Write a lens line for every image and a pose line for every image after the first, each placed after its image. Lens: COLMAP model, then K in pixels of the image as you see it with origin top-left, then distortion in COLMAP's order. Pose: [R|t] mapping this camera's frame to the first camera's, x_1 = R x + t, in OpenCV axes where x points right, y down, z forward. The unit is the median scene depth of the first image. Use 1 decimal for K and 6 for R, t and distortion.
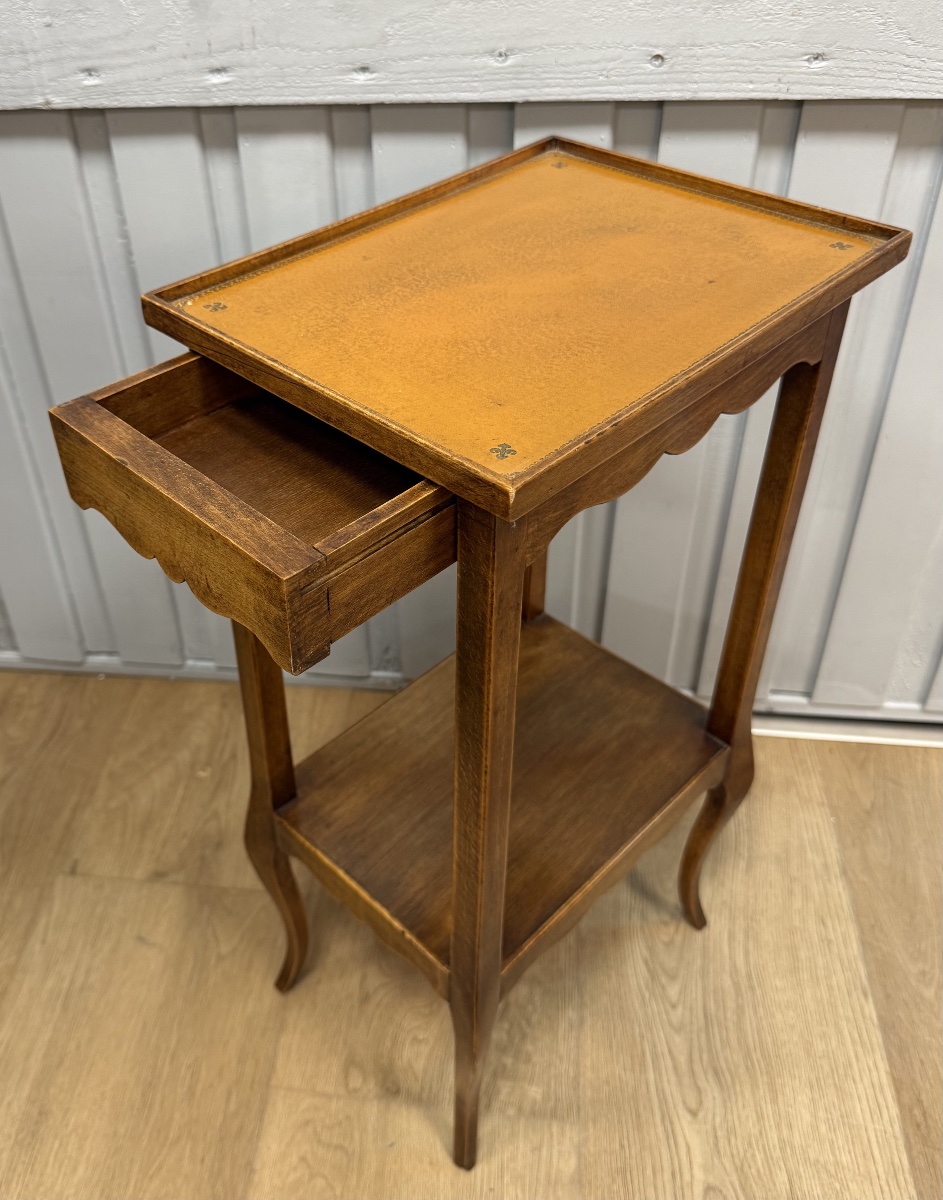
lens RADIAL K [[1121.2, 0, 371.0], [0, 1121.2, 543.9], [0, 0, 1]] dist [-0.014102, -0.011474]
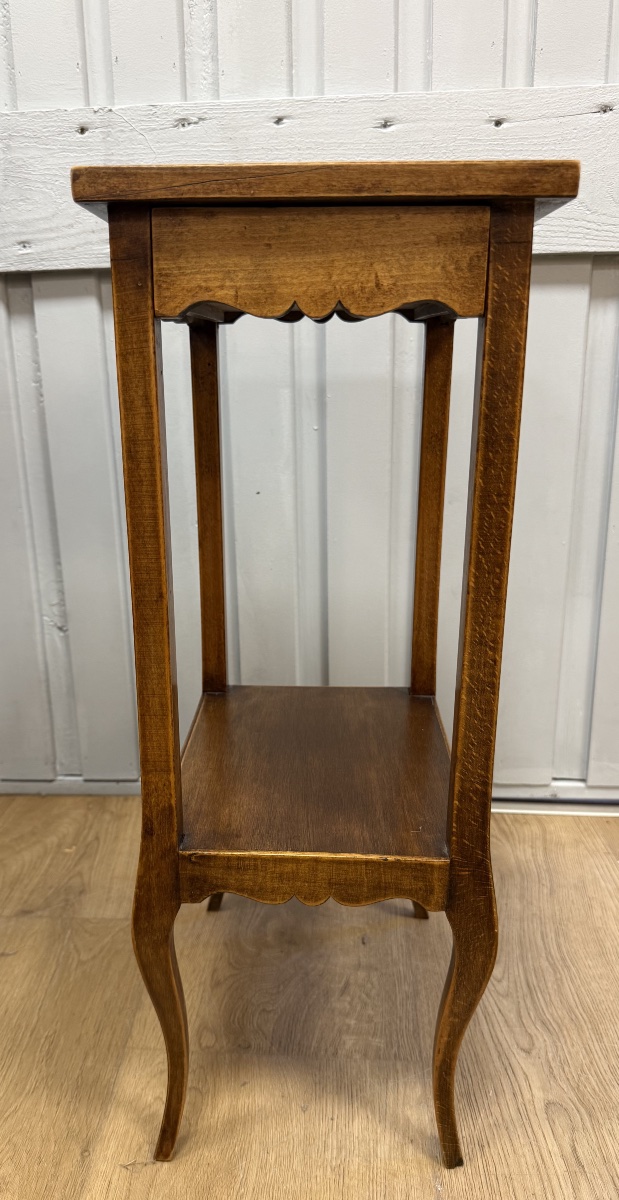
lens RADIAL K [[925.2, 0, 264.0], [0, 925.2, 639.6], [0, 0, 1]] dist [0.044052, -0.114505]
pose [[0.997922, 0.006917, 0.064068, -0.019832], [0.015359, 0.940039, -0.340721, 0.416213], [-0.062583, 0.340996, 0.937979, 0.047698]]
